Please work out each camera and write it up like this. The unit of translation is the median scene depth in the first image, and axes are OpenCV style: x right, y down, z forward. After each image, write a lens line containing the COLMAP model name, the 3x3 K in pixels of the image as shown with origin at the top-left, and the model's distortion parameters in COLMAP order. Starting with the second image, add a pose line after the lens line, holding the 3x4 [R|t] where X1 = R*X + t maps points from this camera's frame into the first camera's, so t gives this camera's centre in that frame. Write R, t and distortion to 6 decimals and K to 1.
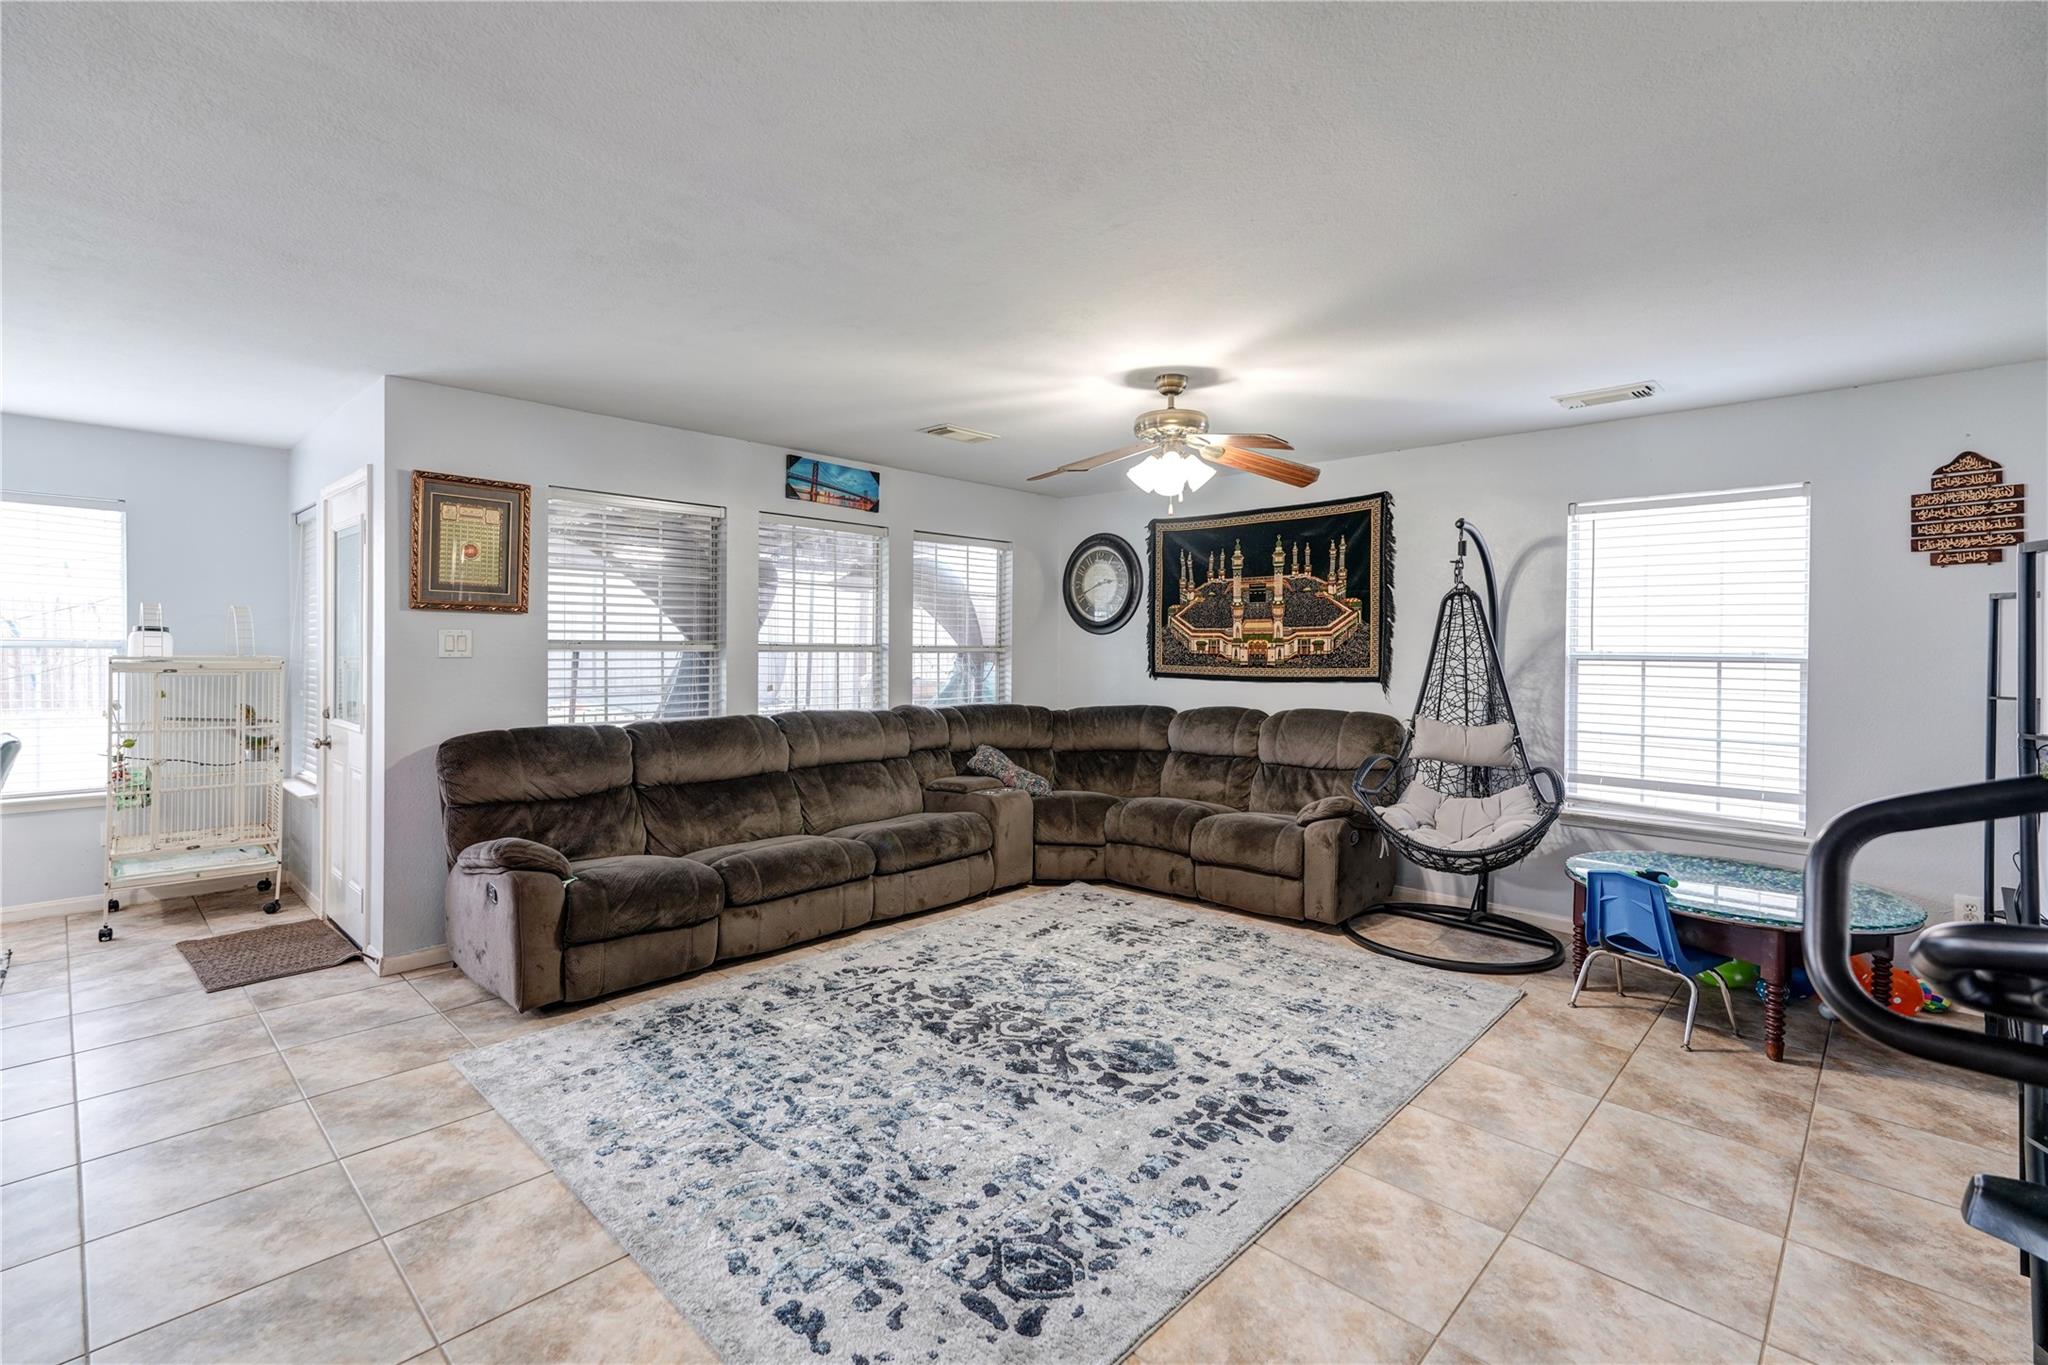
lens RADIAL K [[924.4, 0, 1025.1], [0, 924.4, 650.3], [0, 0, 1]] dist [-0.001021, 0.000240]
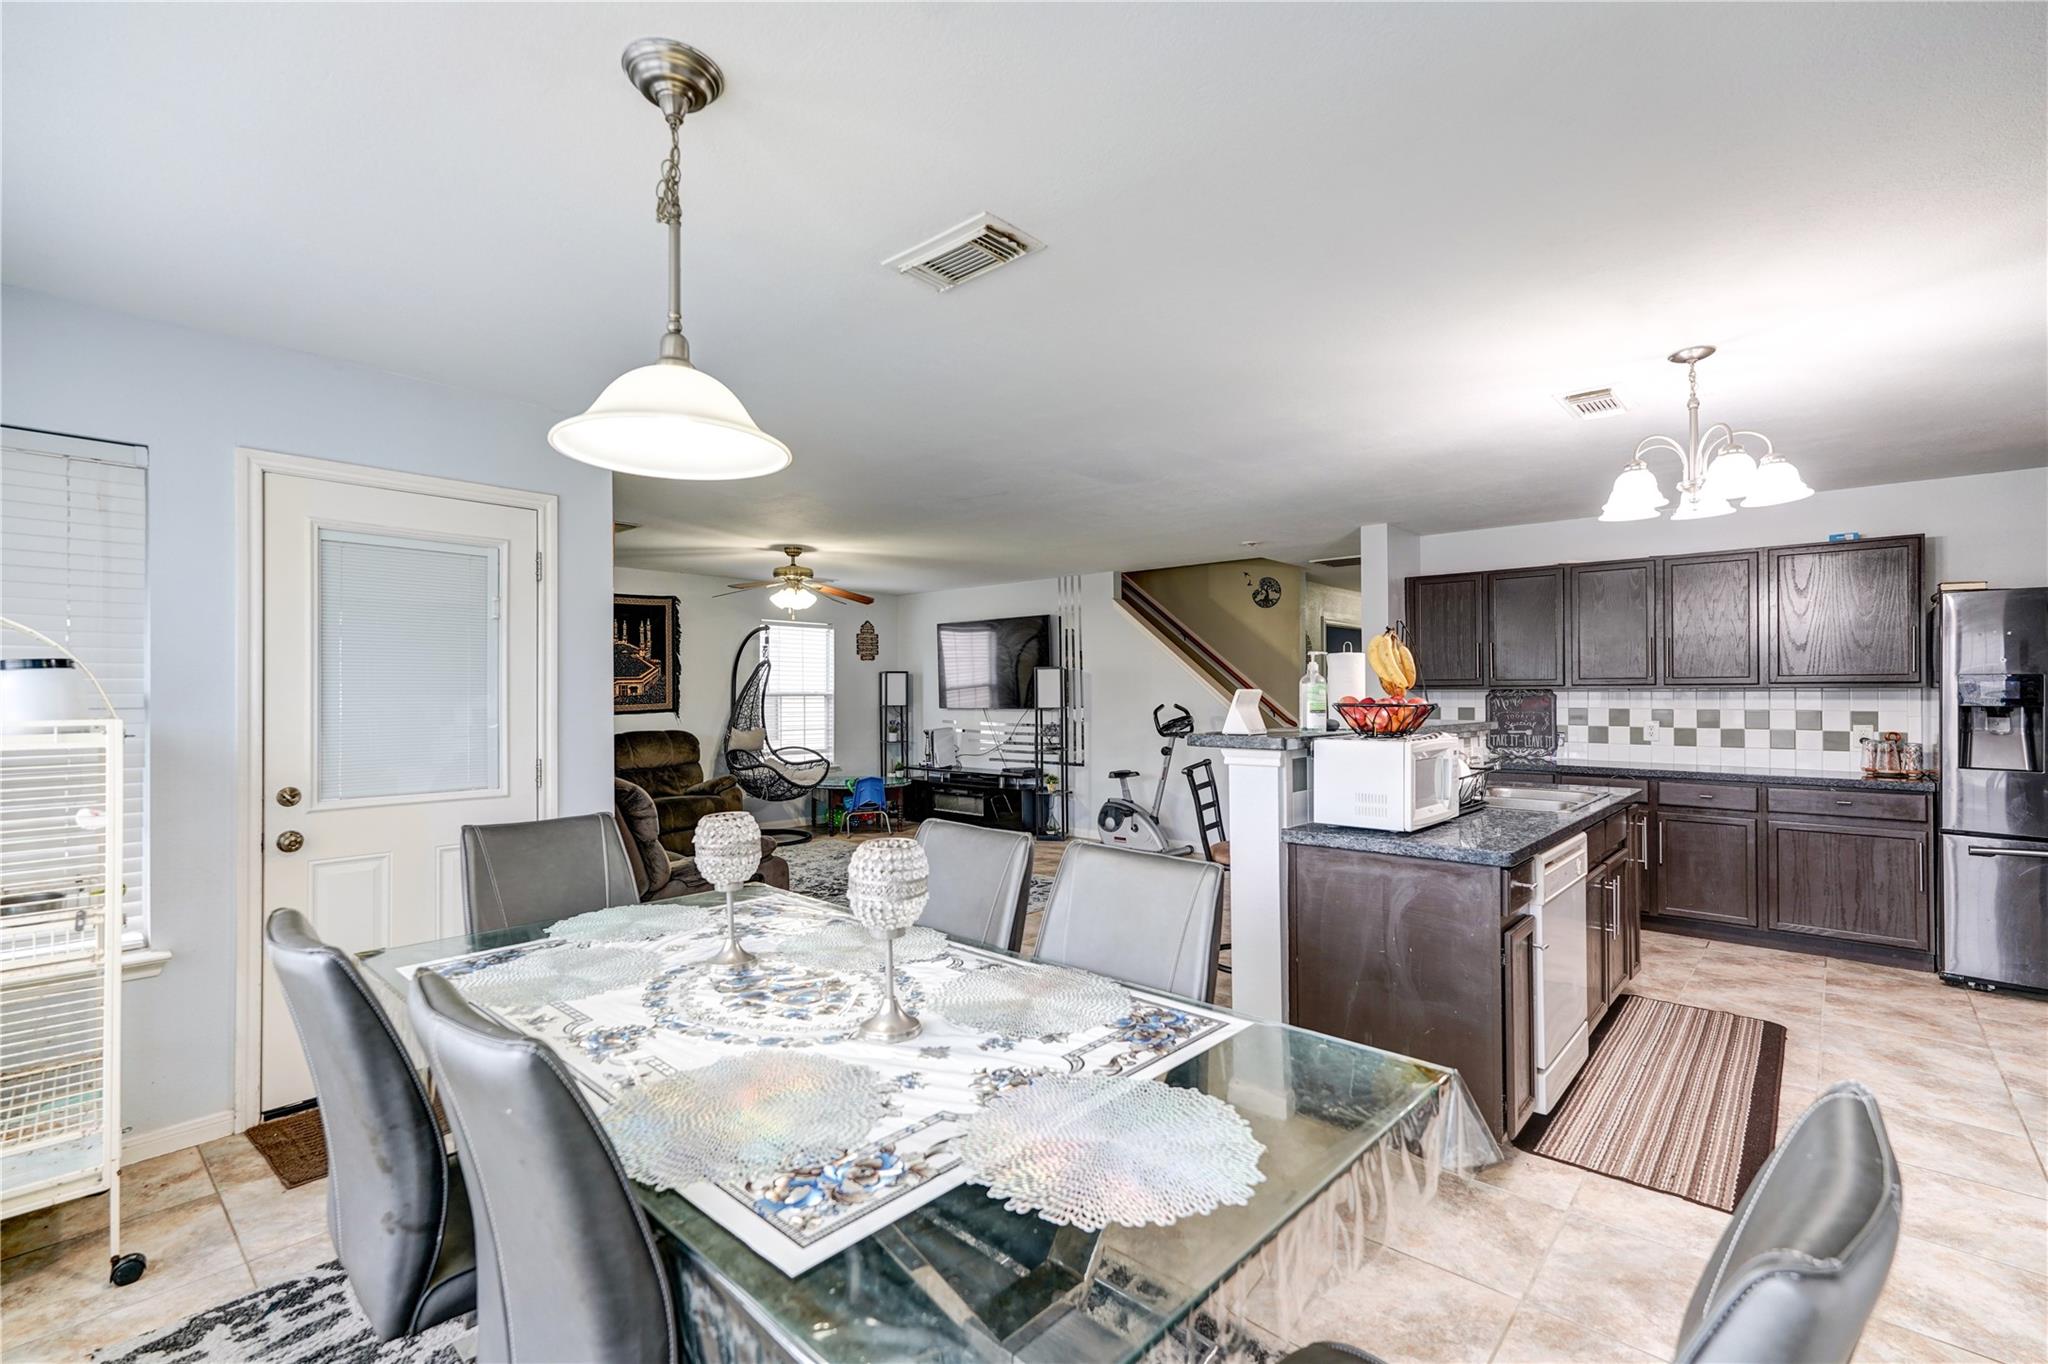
lens RADIAL K [[896.5, 0, 1036.8], [0, 896.5, 683.4], [0, 0, 1]] dist [0.006422, 0.000254]
pose [[-0.051028, 0.000674, 0.998697, -1.646694], [0.006298, 0.999980, -0.000353, -0.014797], [-0.998677, 0.006272, -0.051032, 0.583331]]
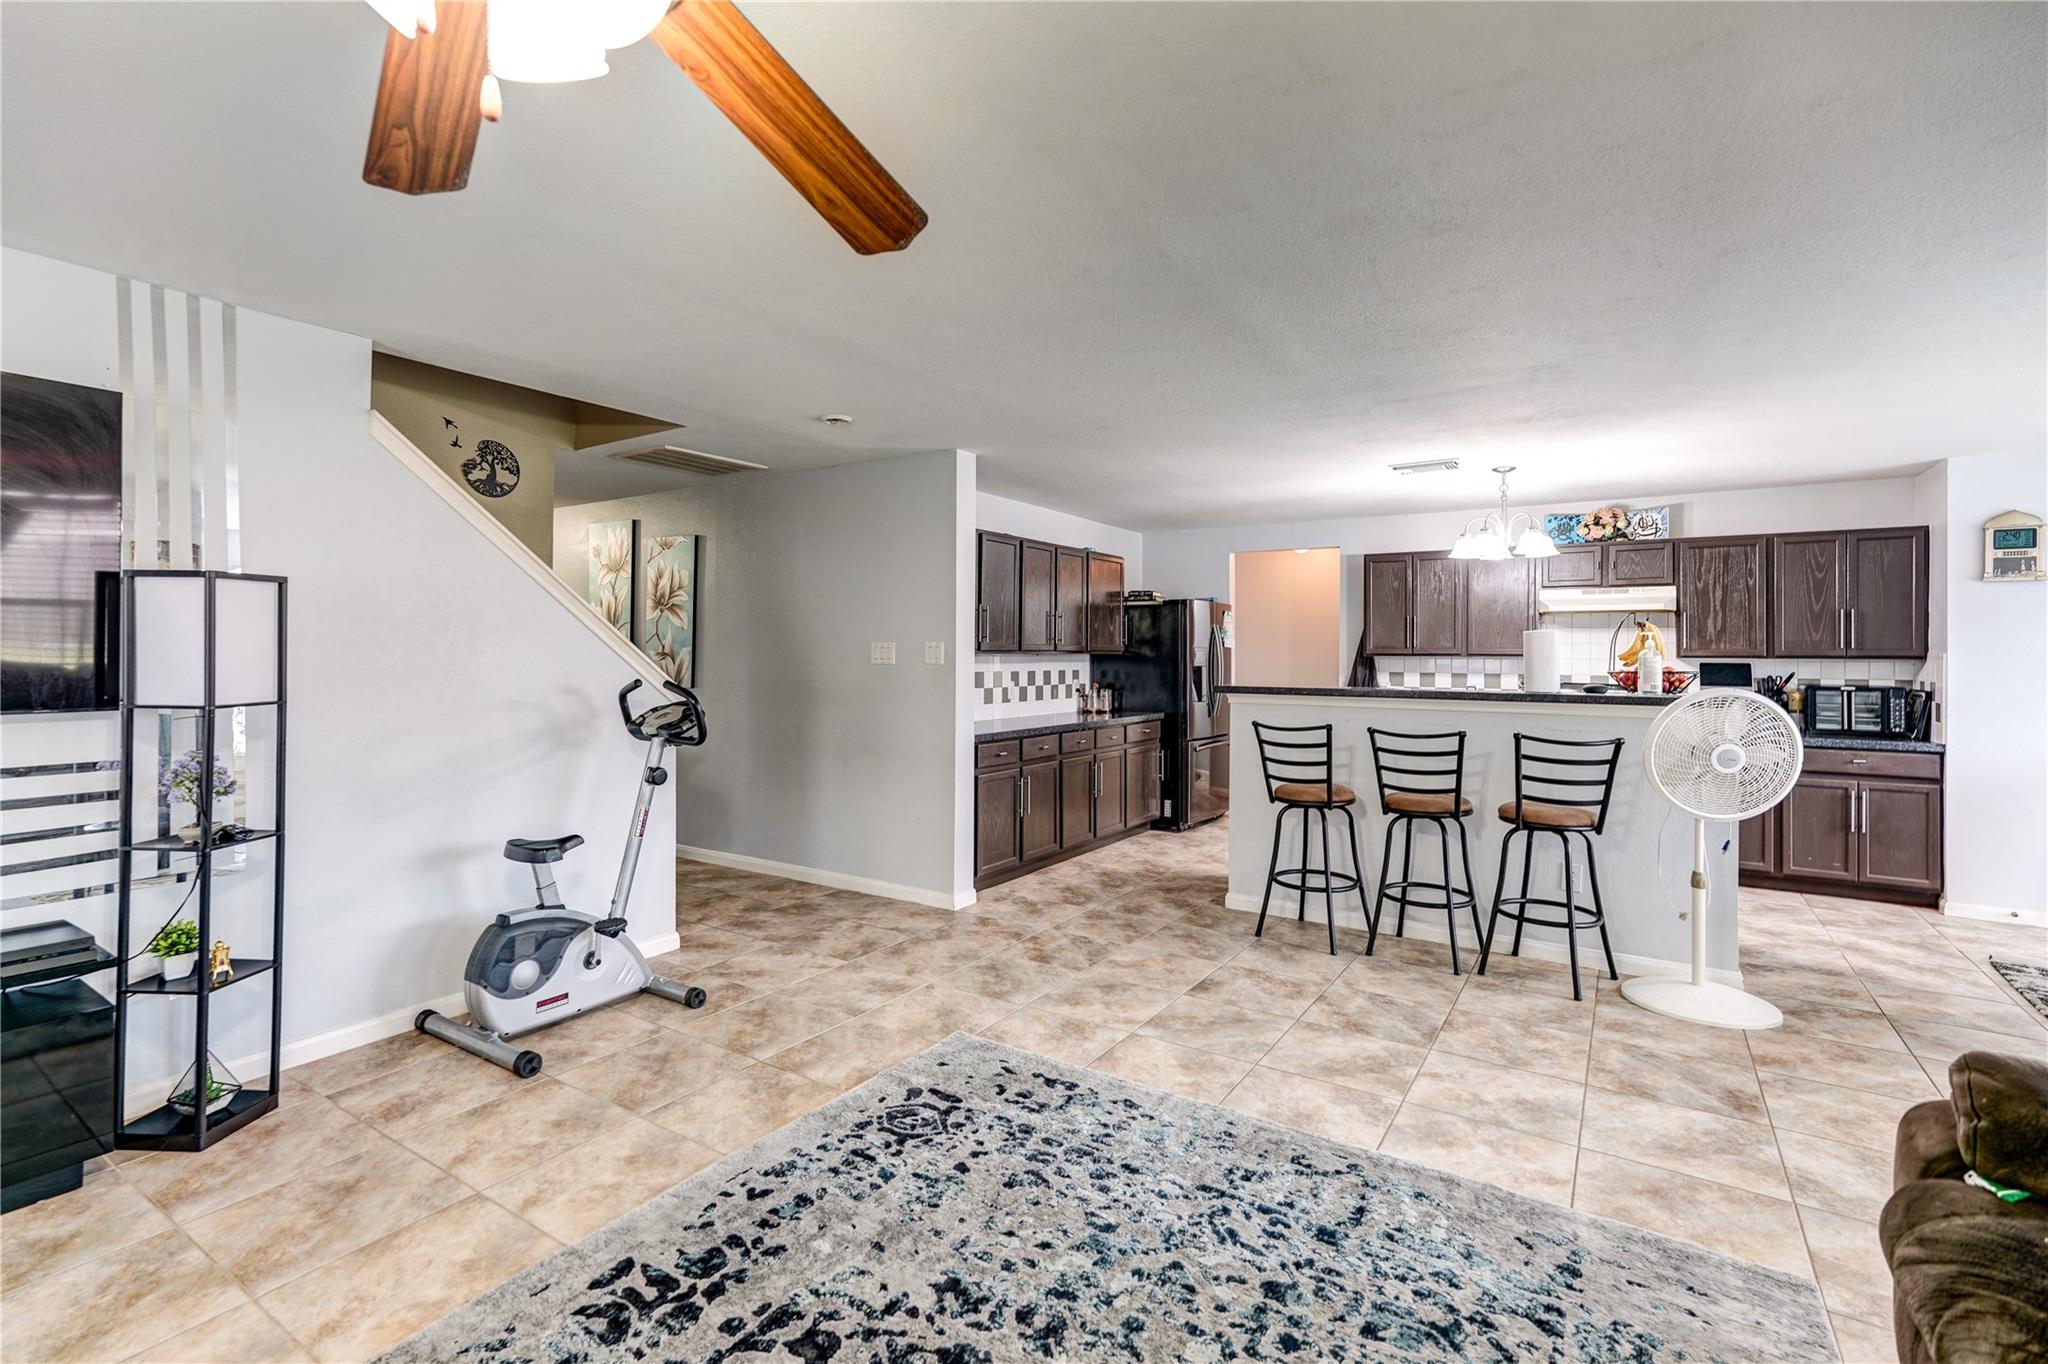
lens RADIAL K [[934.5, 0, 1011.6], [0, 934.5, 644.8], [0, 0, 1]] dist [-0.003011, 0.007233]
pose [[-0.985022, -0.016215, -0.171665, 0.060687], [-0.015454, 0.999864, -0.005771, -0.007073], [0.171735, -0.003031, -0.985138, 1.241635]]
